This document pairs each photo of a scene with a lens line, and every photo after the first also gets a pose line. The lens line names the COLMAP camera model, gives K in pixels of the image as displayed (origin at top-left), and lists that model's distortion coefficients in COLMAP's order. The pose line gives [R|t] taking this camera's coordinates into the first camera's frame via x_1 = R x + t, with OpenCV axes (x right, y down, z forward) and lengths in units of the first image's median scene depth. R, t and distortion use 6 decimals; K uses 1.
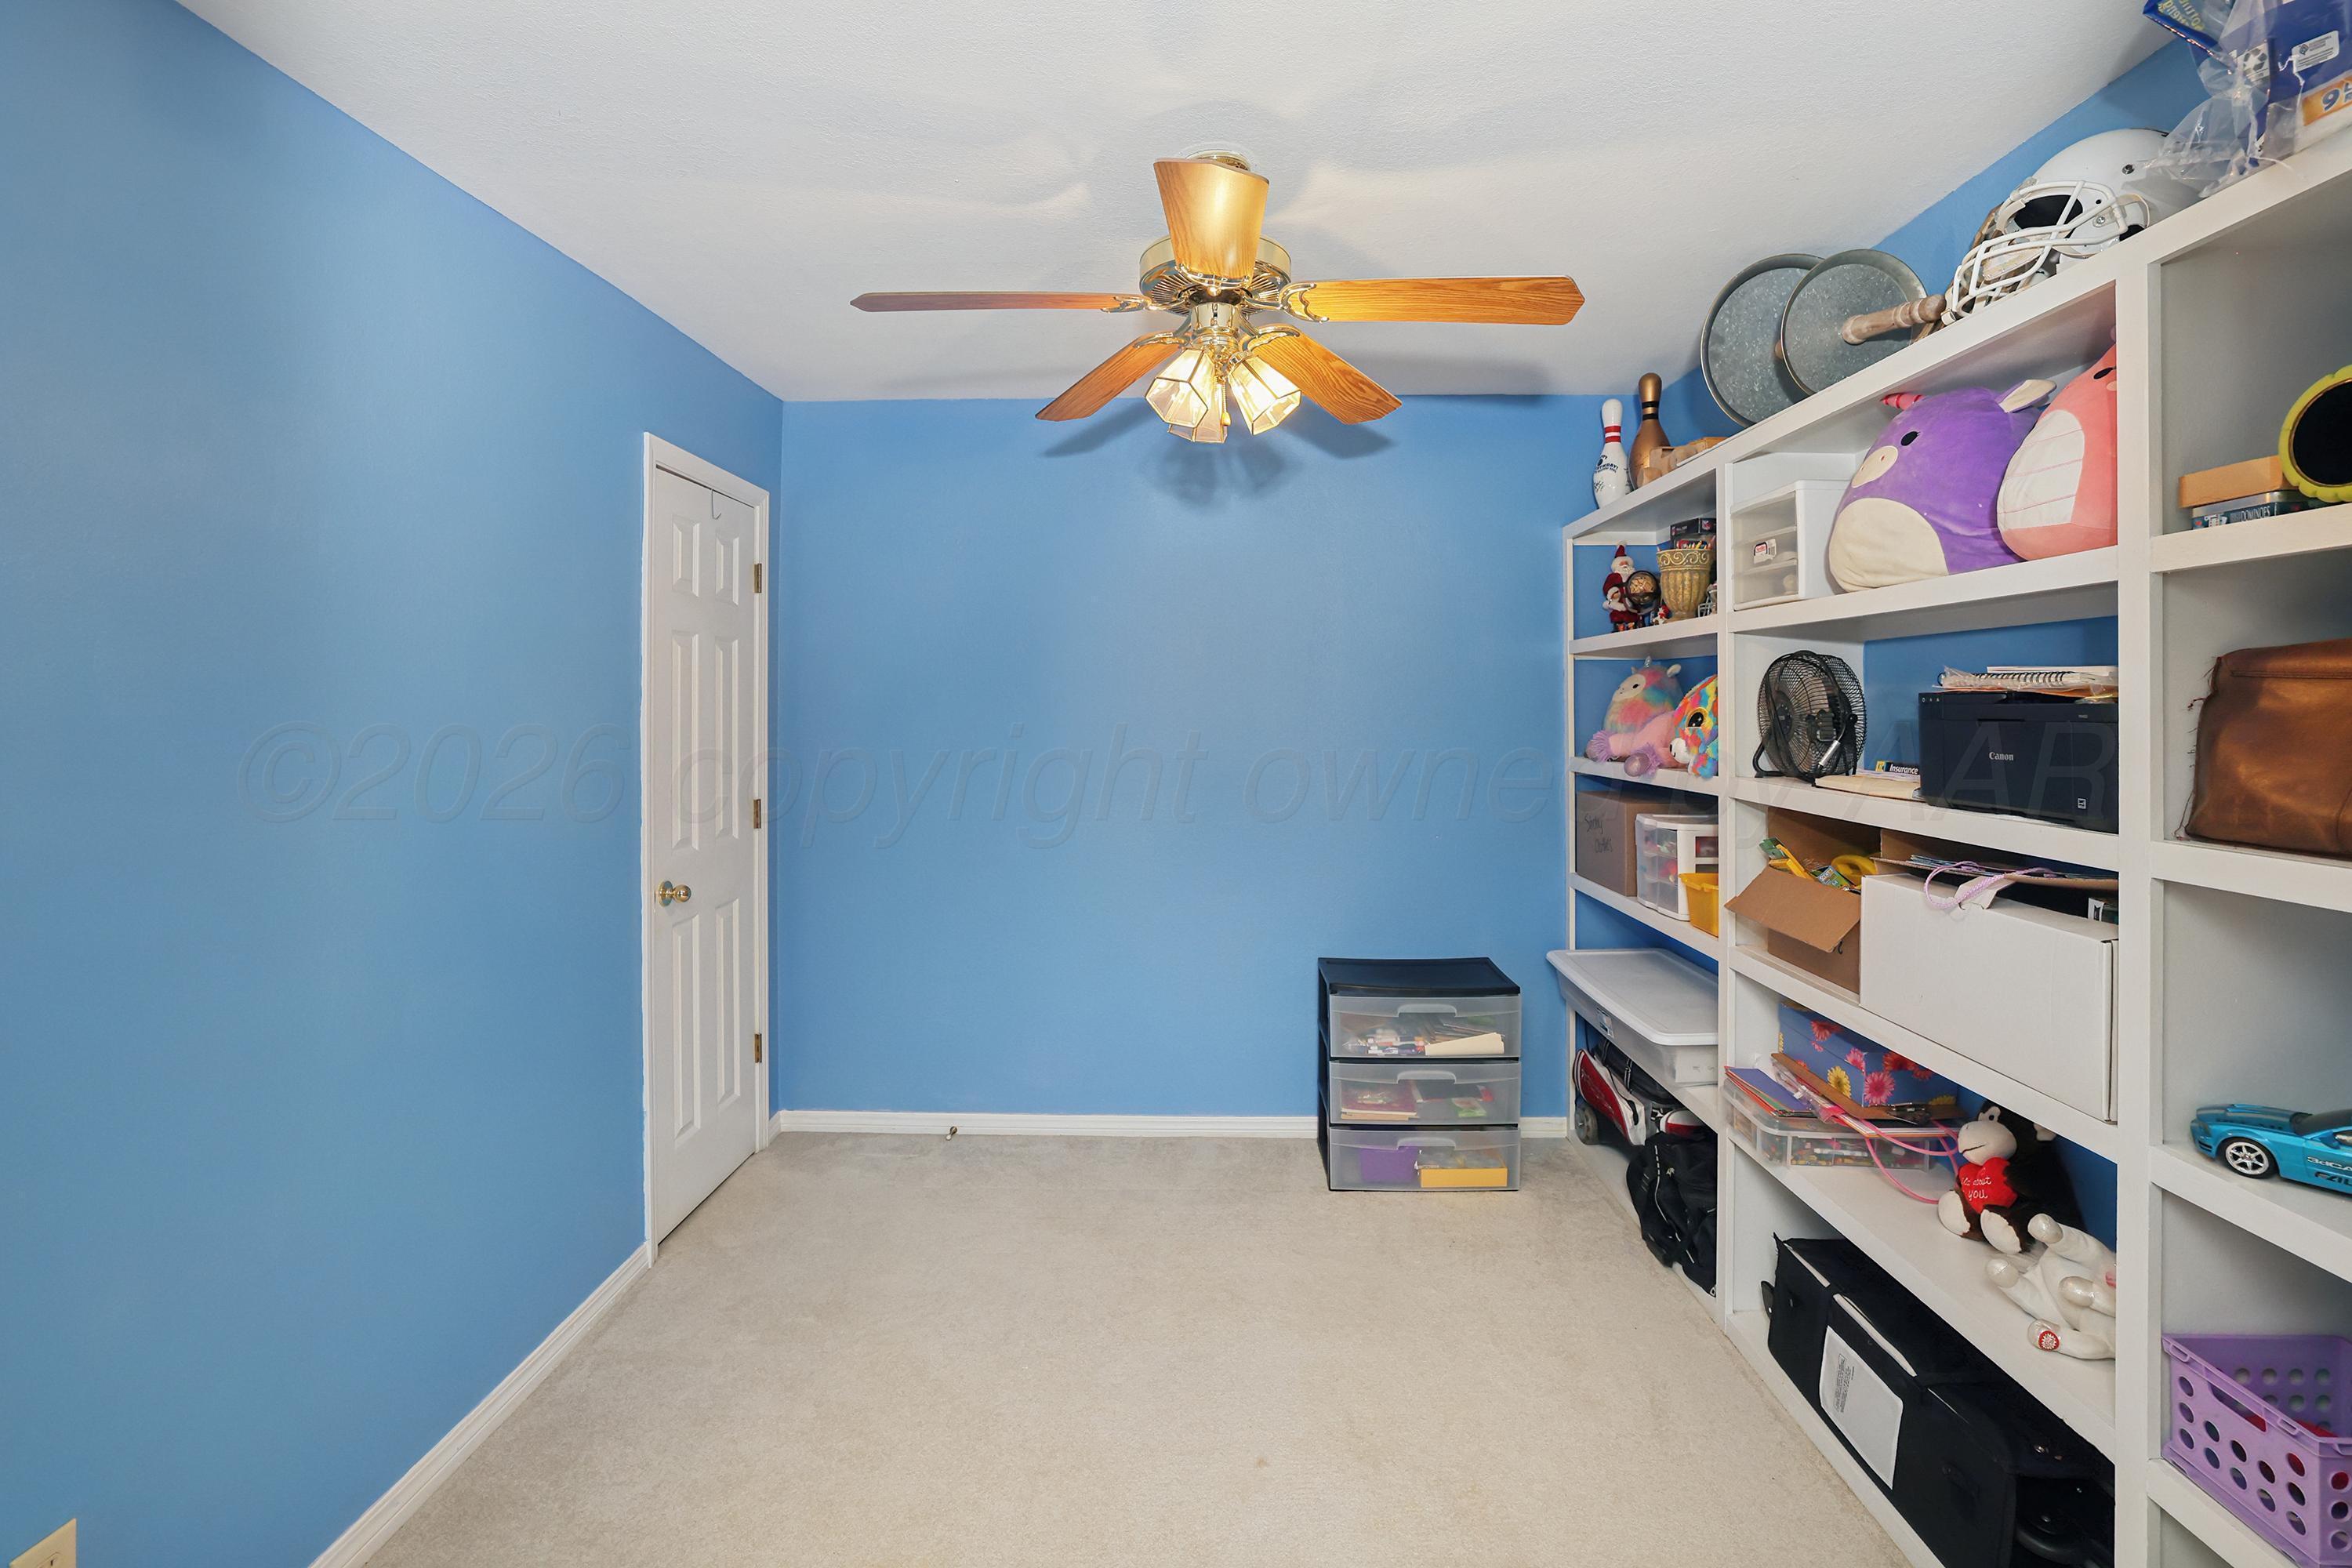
lens RADIAL K [[1053.6, 0, 1199.7], [0, 1053.6, 700.1], [0, 0, 1]] dist [-0.034887, 0.009888]
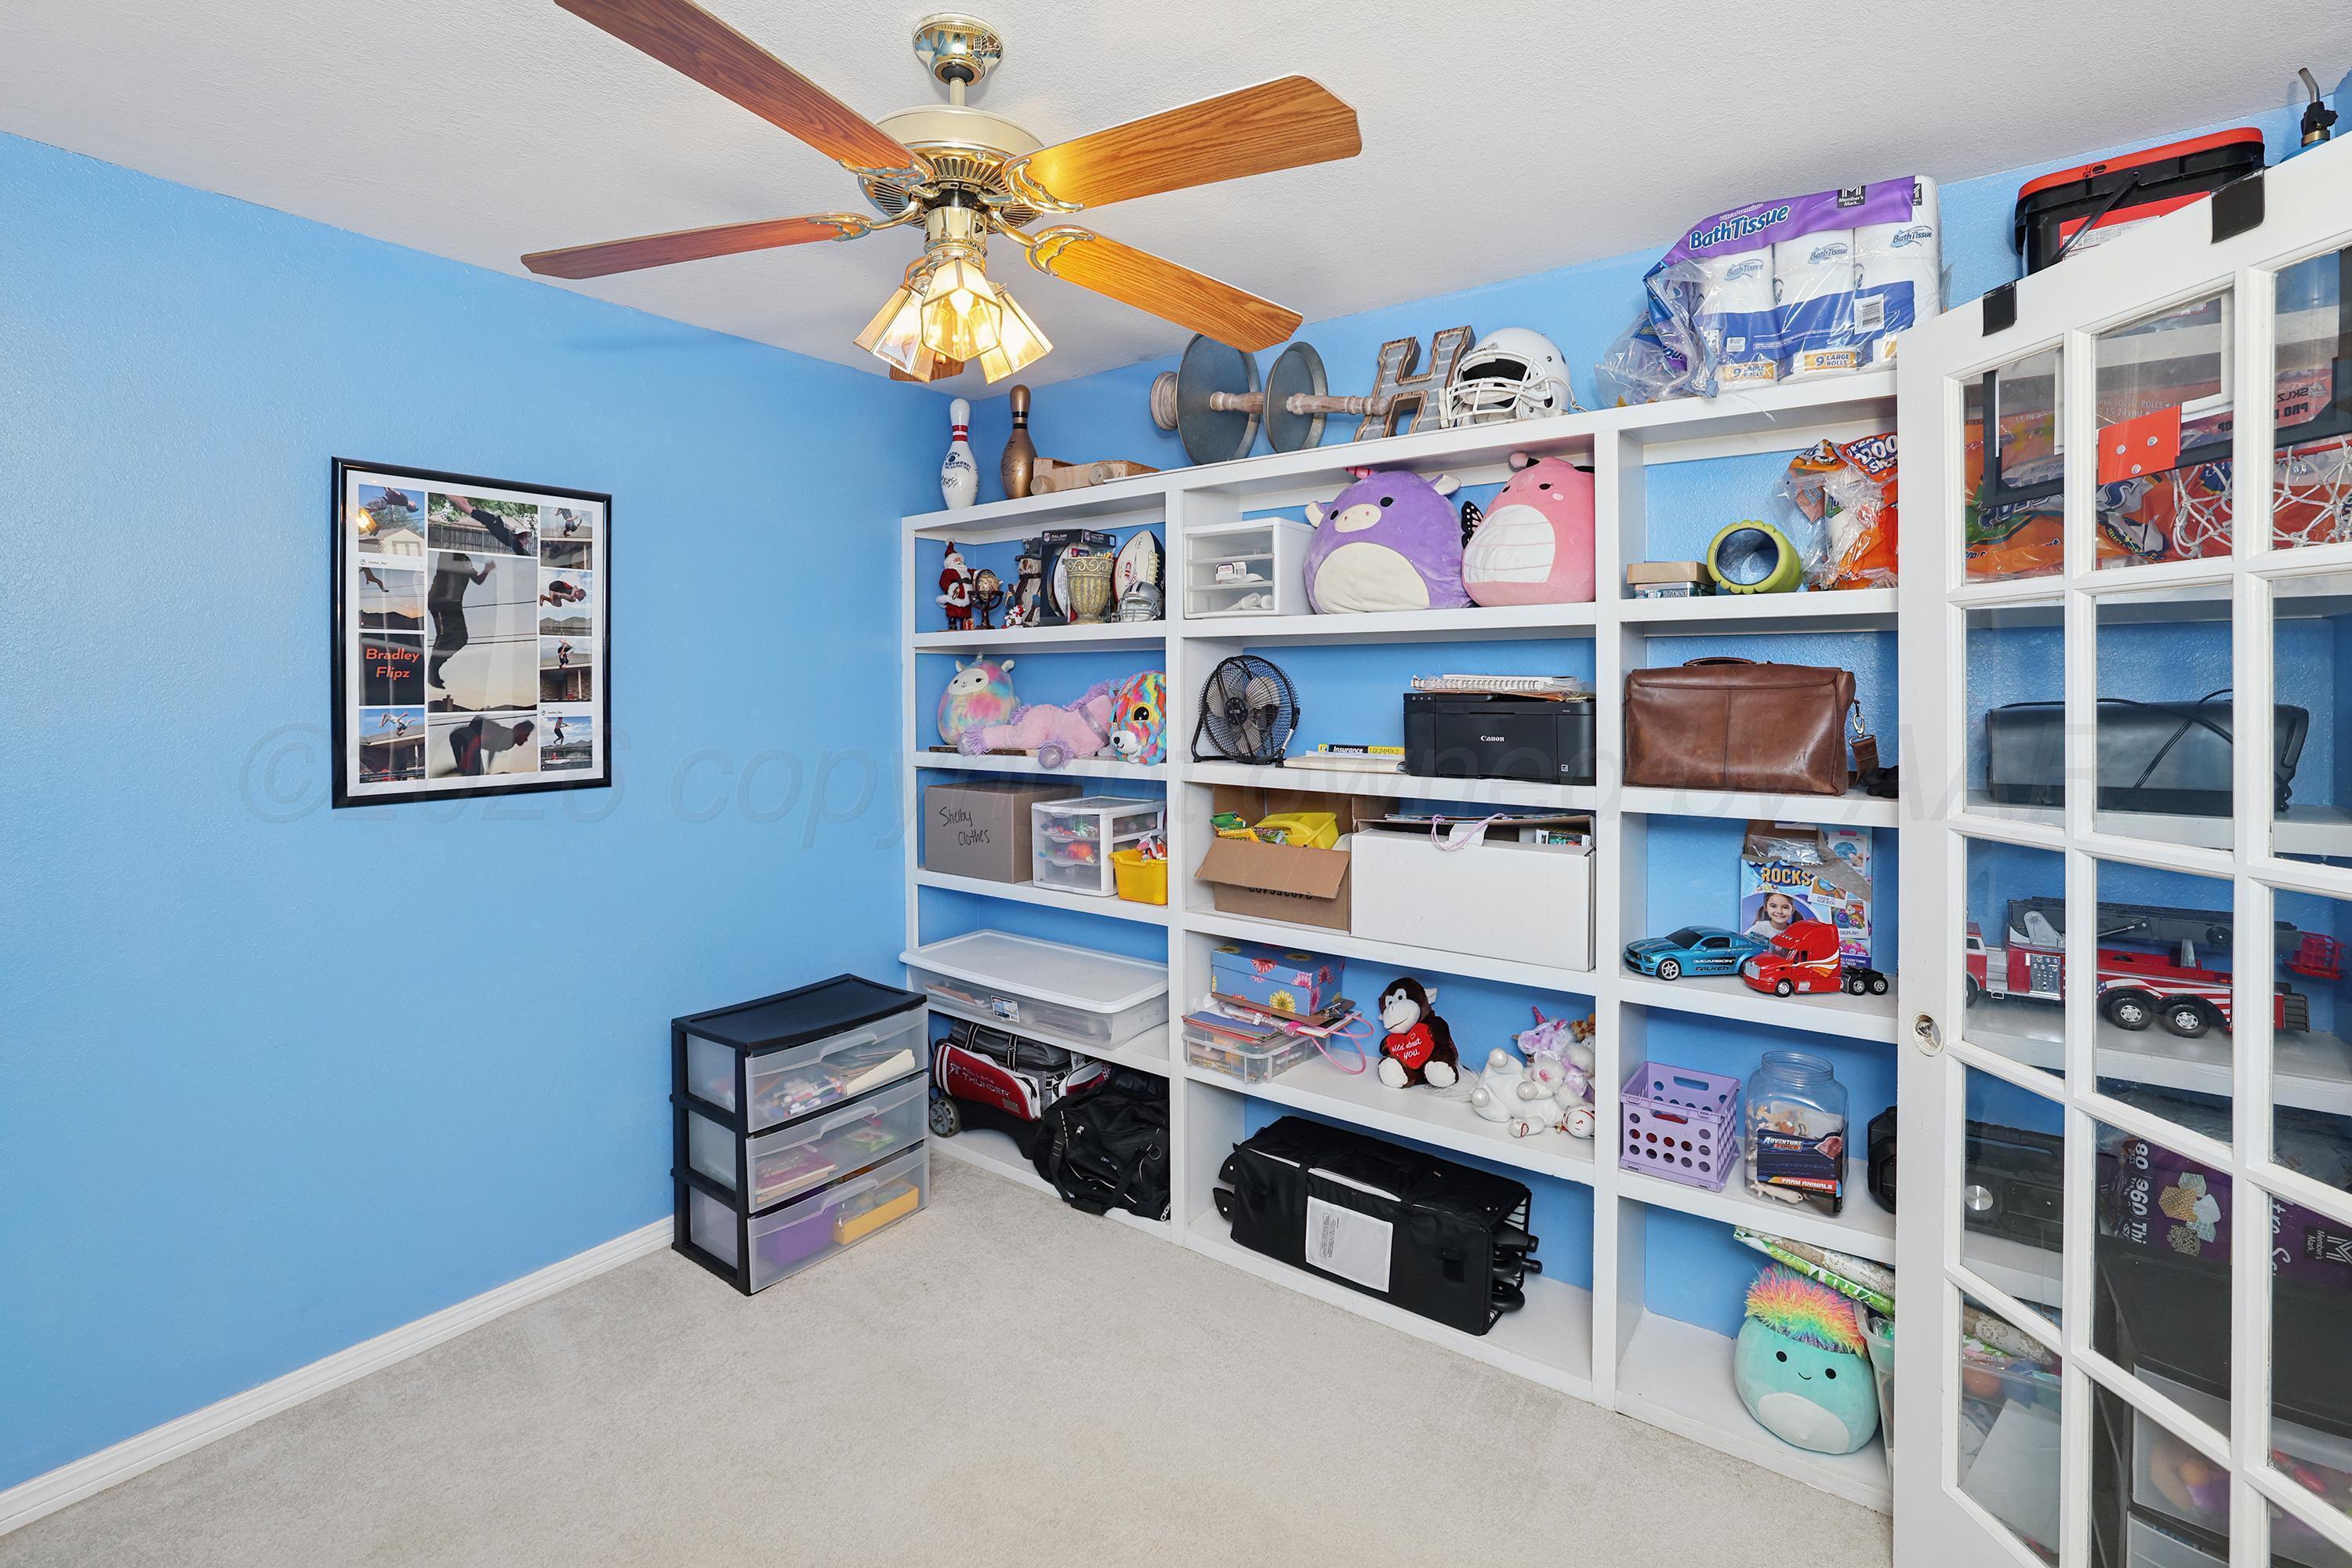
lens RADIAL K [[1053.6, 0, 1160.2], [0, 1053.6, 683.1], [0, 0, 1]] dist [-0.034887, 0.009888]
pose [[0.585657, 0.002414, 0.810556, -0.464702], [-0.001667, 0.999997, -0.001774, -0.013244], [-0.810558, -0.000312, 0.585659, 0.353404]]
